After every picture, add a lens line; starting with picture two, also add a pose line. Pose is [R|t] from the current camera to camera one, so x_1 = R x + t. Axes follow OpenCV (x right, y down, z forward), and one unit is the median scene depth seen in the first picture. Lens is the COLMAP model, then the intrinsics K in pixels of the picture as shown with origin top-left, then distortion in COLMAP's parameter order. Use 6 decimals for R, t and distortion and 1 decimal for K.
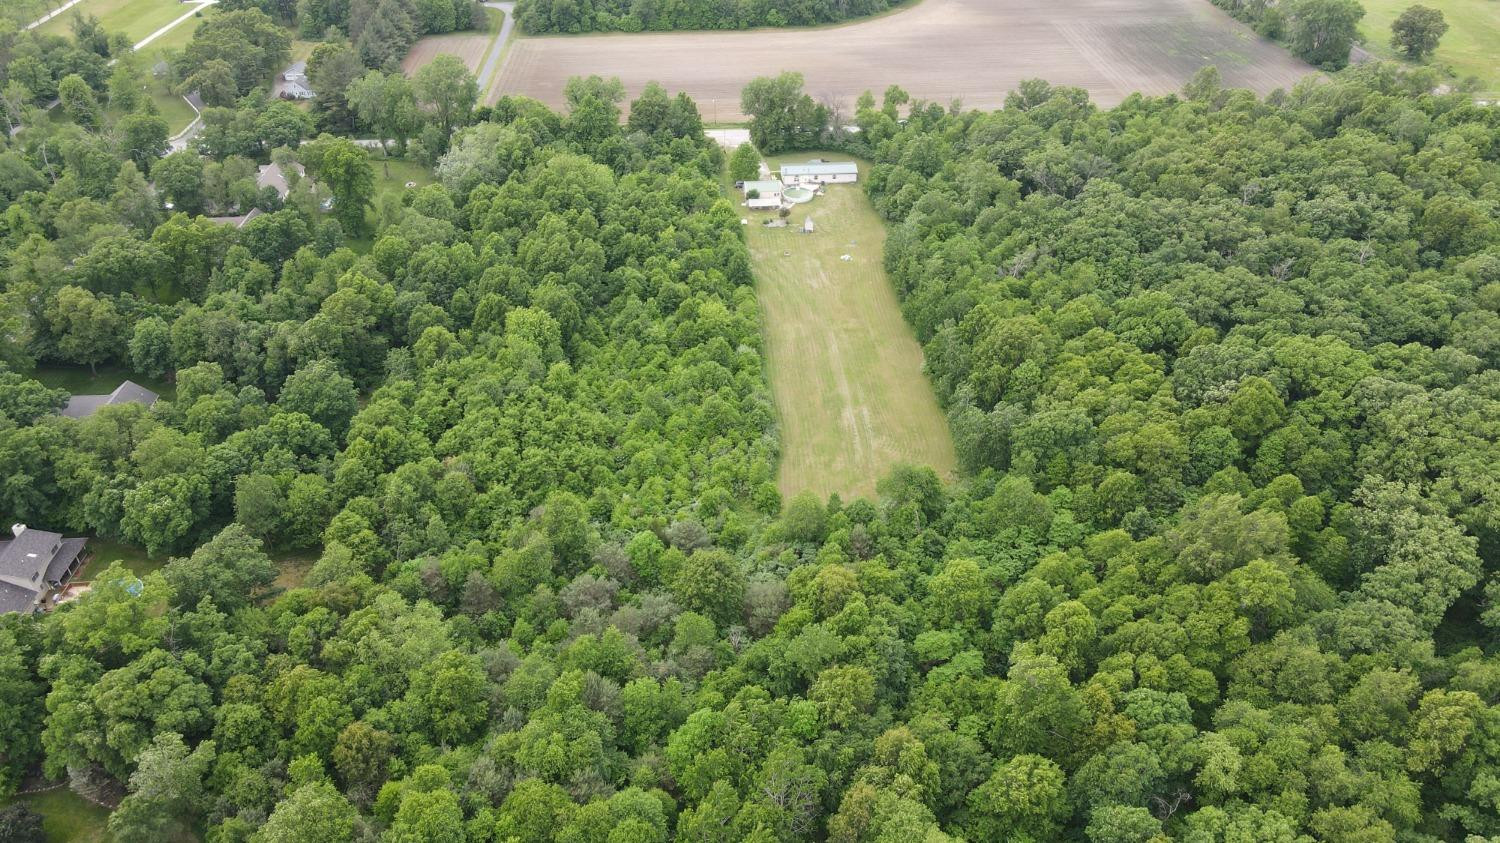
lens RADIAL K [[1112.0, 0, 740.4], [0, 1112.0, 424.4], [0, 0, 1]] dist [-0.005731, 0.034048]
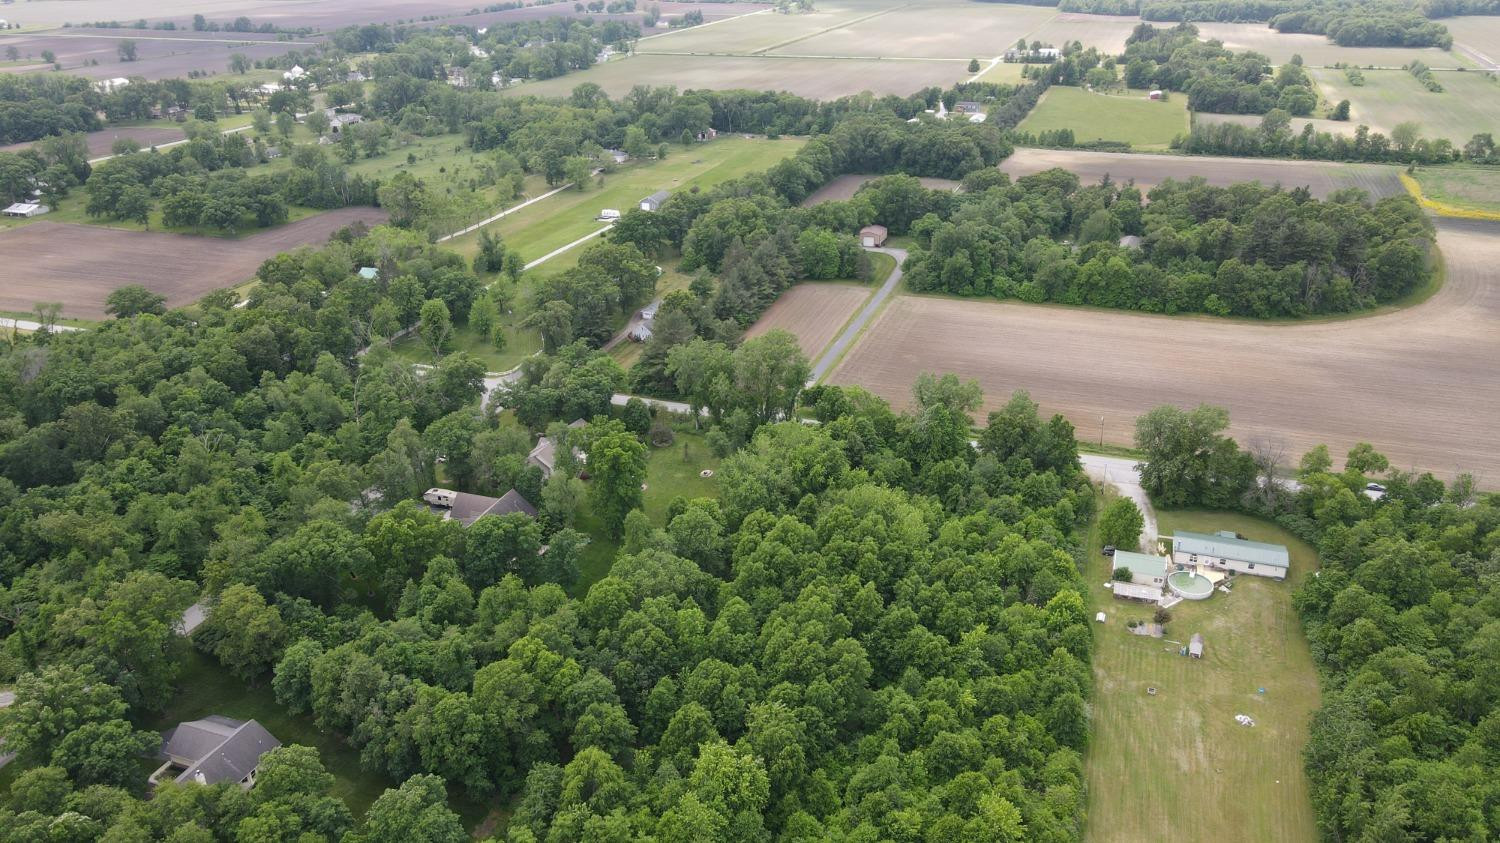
lens RADIAL K [[1112.0, 0, 749.7], [0, 1112.0, 413.3], [0, 0, 1]] dist [-0.005731, 0.034048]
pose [[0.921696, 0.146571, -0.359156, 0.032669], [-0.207349, 0.968653, -0.136811, -0.163936], [0.327845, 0.200569, 0.923195, 0.240414]]
